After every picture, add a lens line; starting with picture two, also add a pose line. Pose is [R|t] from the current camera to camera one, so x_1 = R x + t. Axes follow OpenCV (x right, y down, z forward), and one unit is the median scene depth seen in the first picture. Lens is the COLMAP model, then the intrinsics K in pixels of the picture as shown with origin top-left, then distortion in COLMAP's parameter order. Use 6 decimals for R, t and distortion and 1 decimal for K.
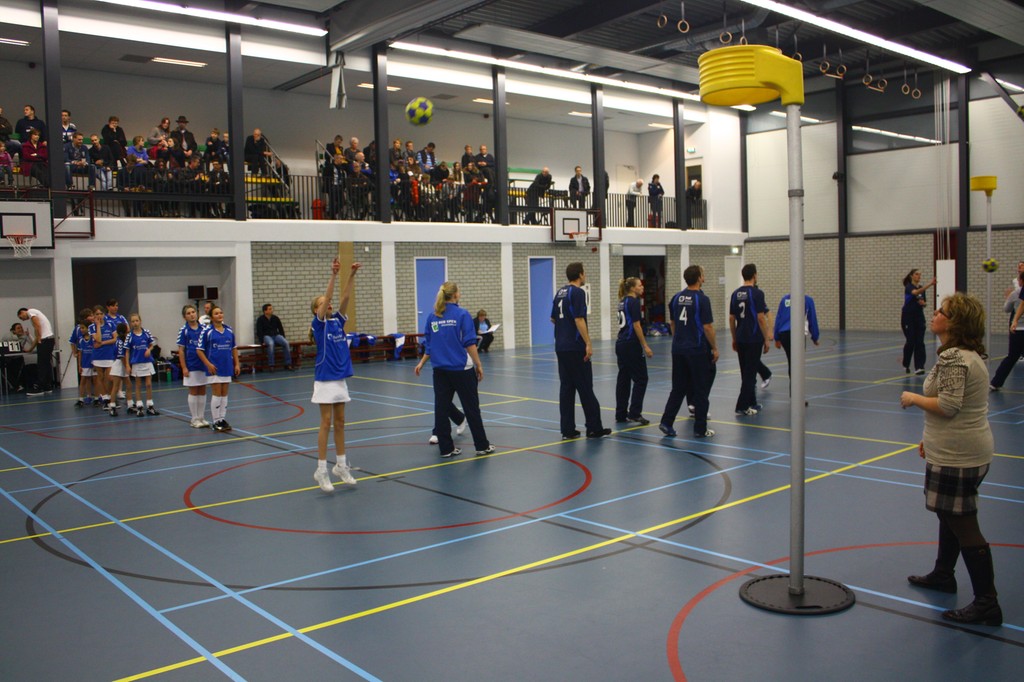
lens RADIAL K [[921.5, 0, 517.2], [0, 921.5, 341.4], [0, 0, 1]] dist [-0.150999, 0.143147]
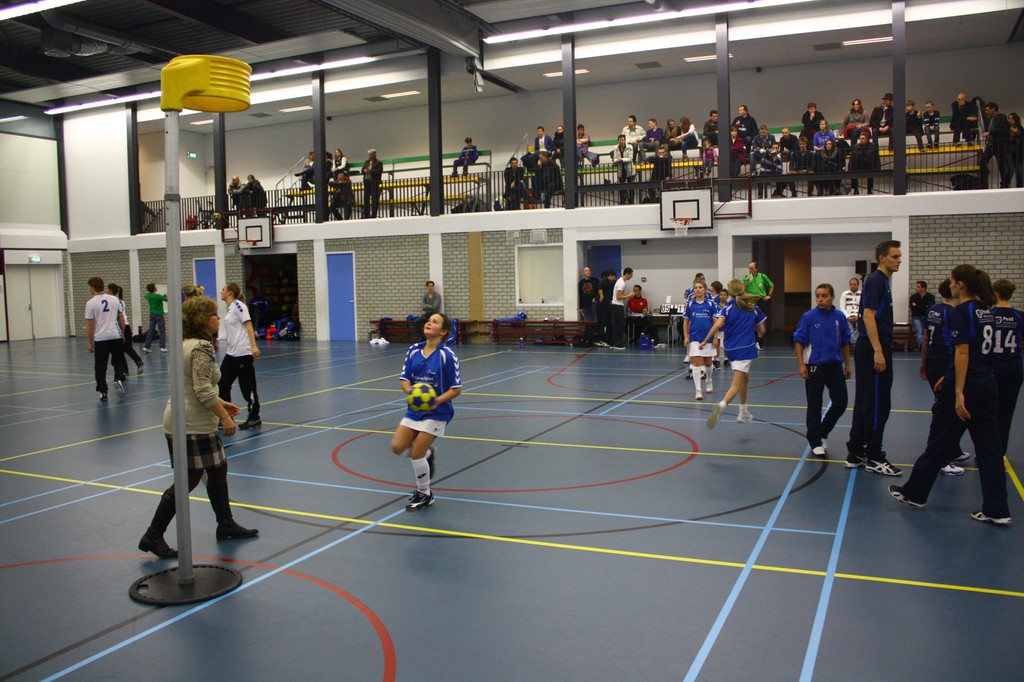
lens RADIAL K [[861.7, 0, 514.5], [0, 861.7, 345.0], [0, 0, 1]] dist [-0.164690, 0.142866]
pose [[0.423906, 0.092733, -0.900946, 0.315669], [-0.048417, 0.995642, 0.079699, -0.021627], [0.904411, 0.009836, 0.426548, 0.223089]]
